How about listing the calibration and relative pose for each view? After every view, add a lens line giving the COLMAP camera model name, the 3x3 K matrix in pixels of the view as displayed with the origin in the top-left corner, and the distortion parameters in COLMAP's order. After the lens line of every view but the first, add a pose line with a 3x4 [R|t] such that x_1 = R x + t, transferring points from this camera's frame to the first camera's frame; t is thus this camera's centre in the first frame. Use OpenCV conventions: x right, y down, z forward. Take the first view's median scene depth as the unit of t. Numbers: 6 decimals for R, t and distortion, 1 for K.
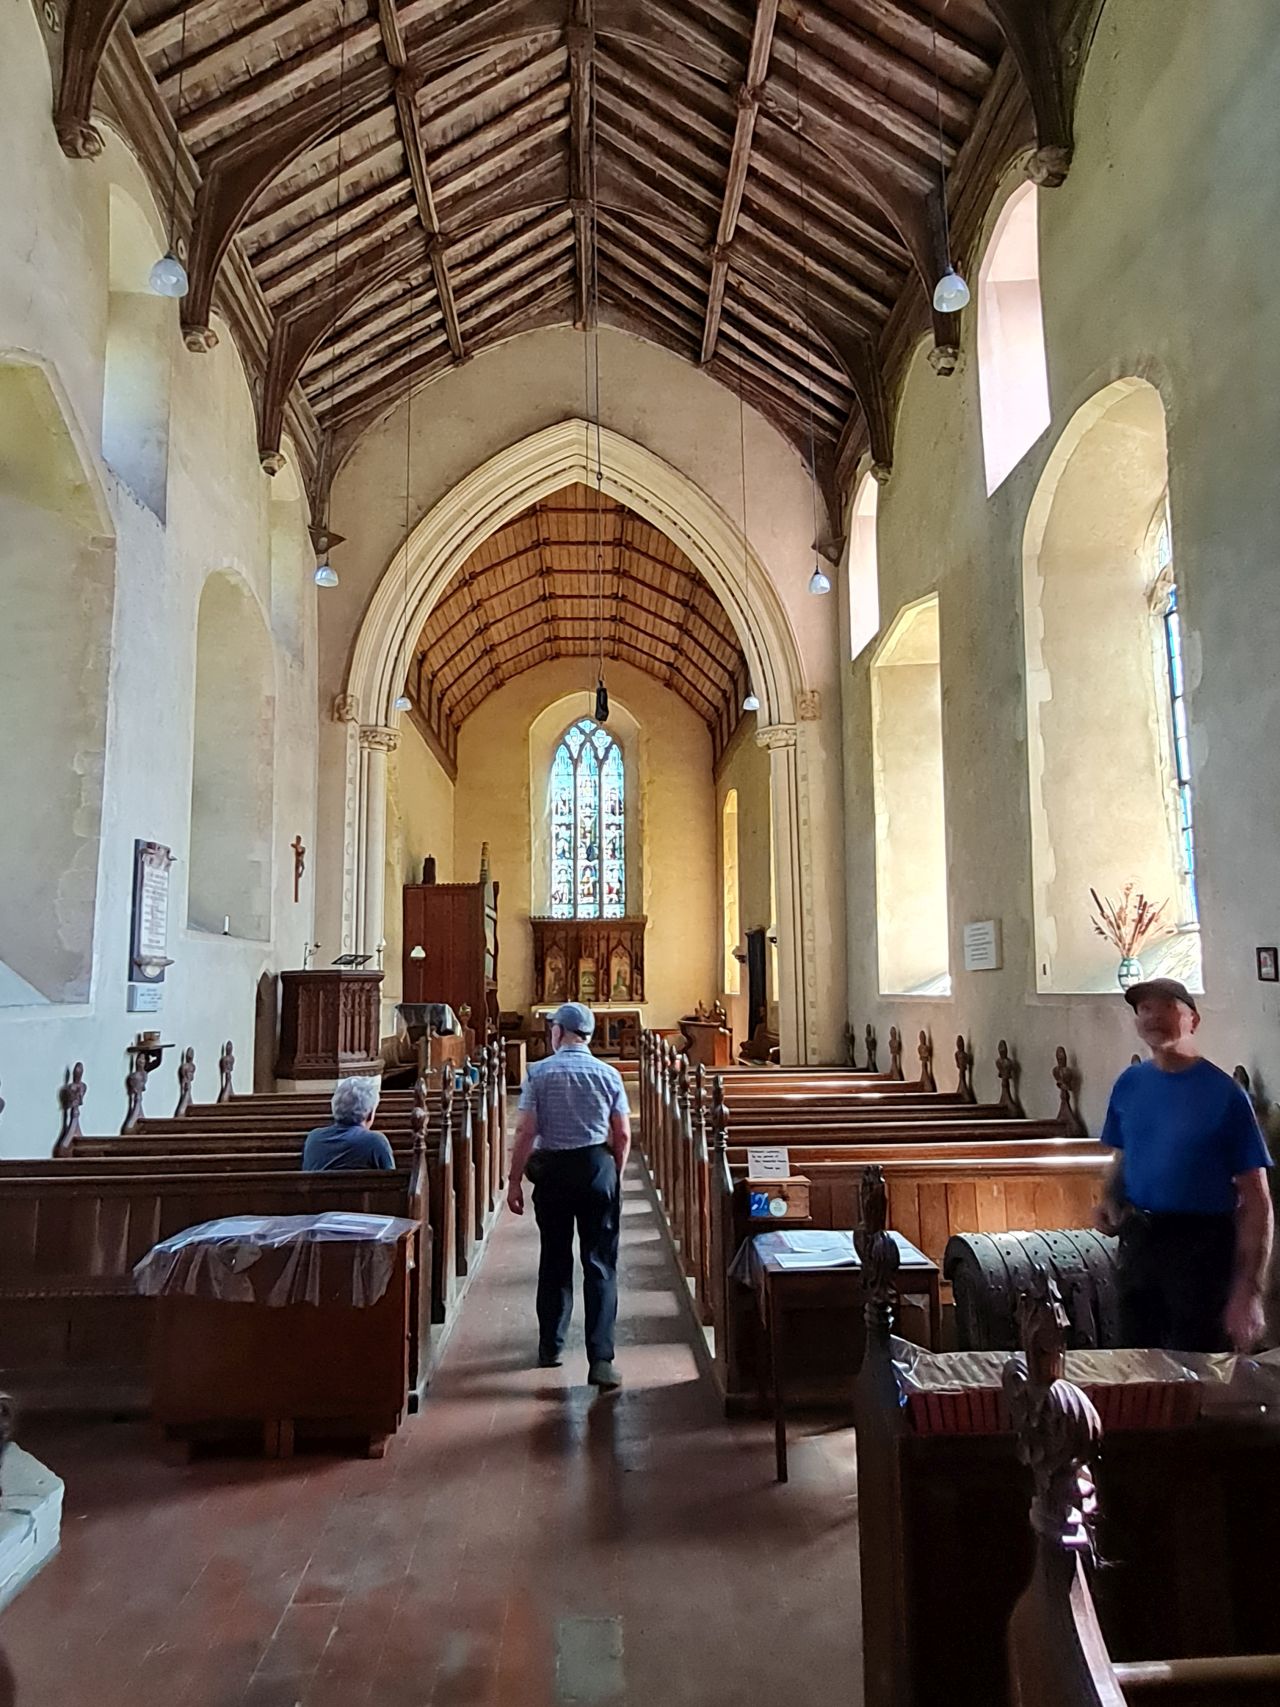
lens RADIAL K [[922.8, 0, 640.0], [0, 922.8, 853.5], [0, 0, 1]] dist [0.000191, 0.000673]
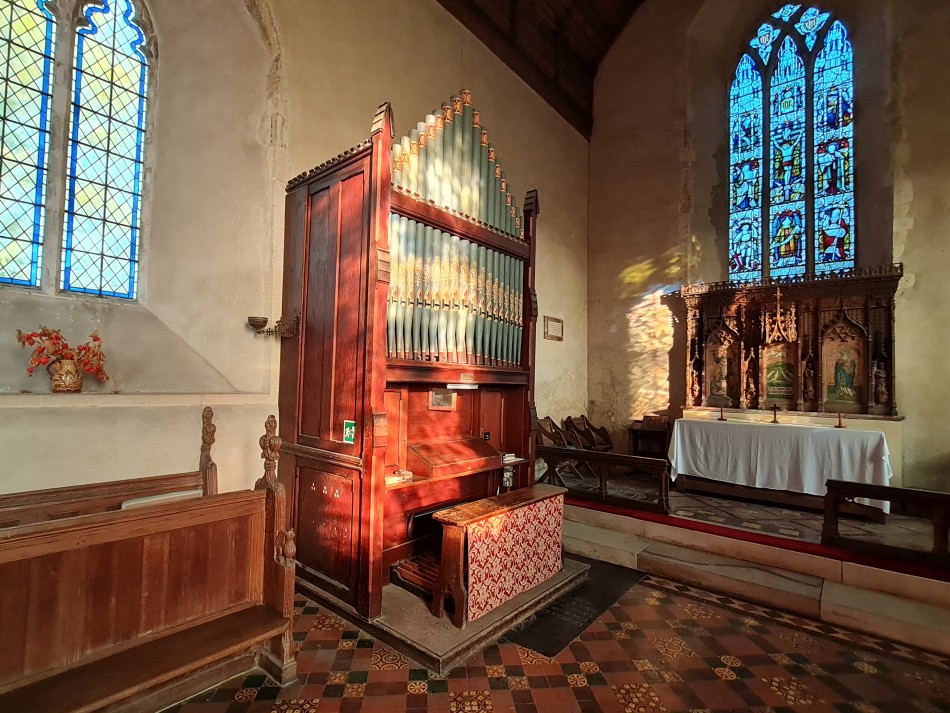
lens RADIAL K [[467.1, 0, 476.5], [0, 467.1, 360.3], [0, 0, 1]] dist [0.000279, 0.000791]
pose [[0.740127, 0.001544, -0.672466, 0.007778], [0.066498, 0.994928, 0.075474, 0.088332], [0.669171, -0.100578, 0.736270, 0.623588]]
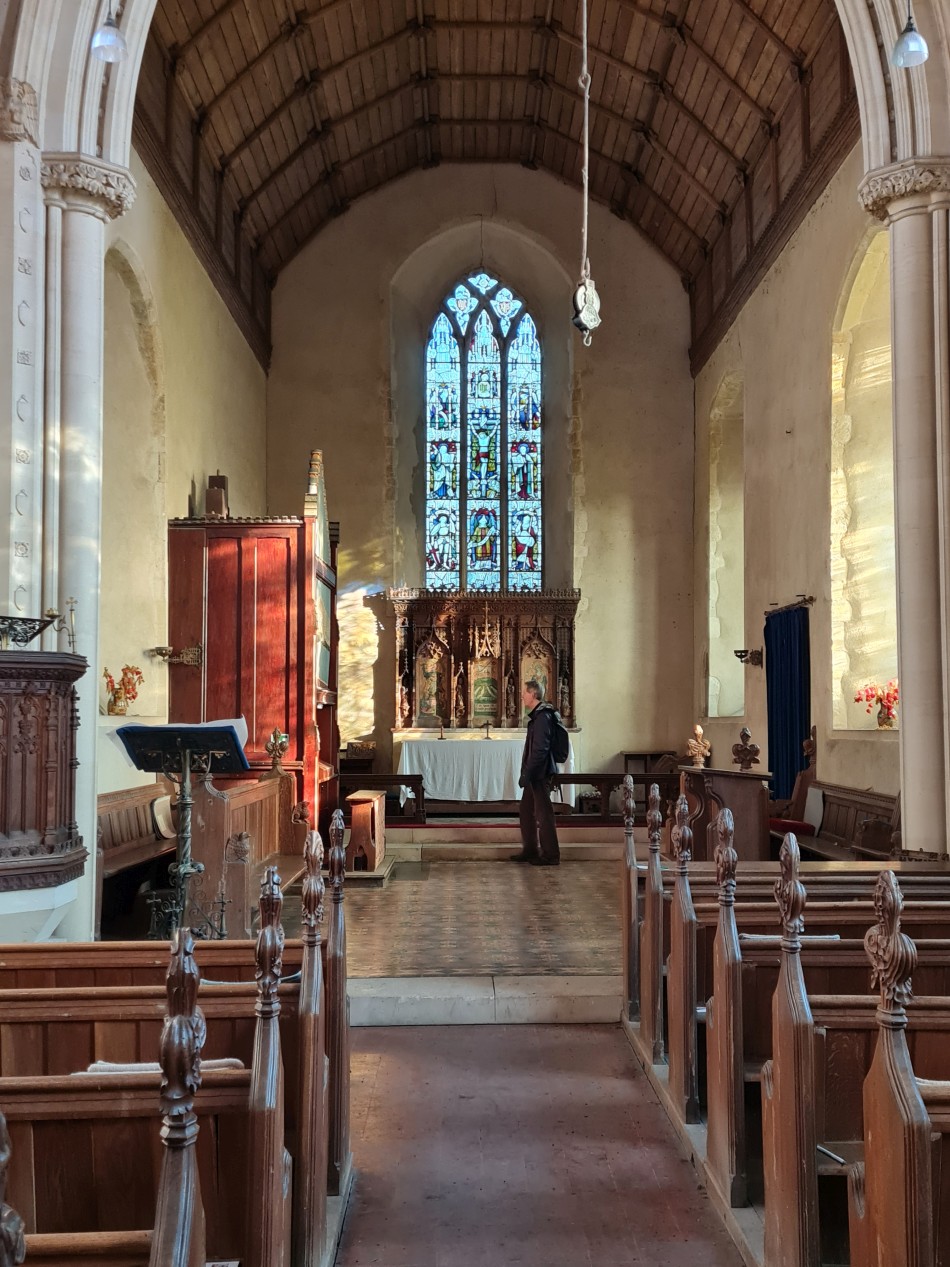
lens RADIAL K [[1282.8, 0, 479.7], [0, 1282.8, 598.3], [0, 0, 1]] dist [0.143713, -0.010254]
pose [[0.998888, 0.009233, -0.046242, -0.019588], [-0.006486, 0.998225, 0.059202, 0.023405], [0.046707, -0.058836, 0.997174, 0.144190]]
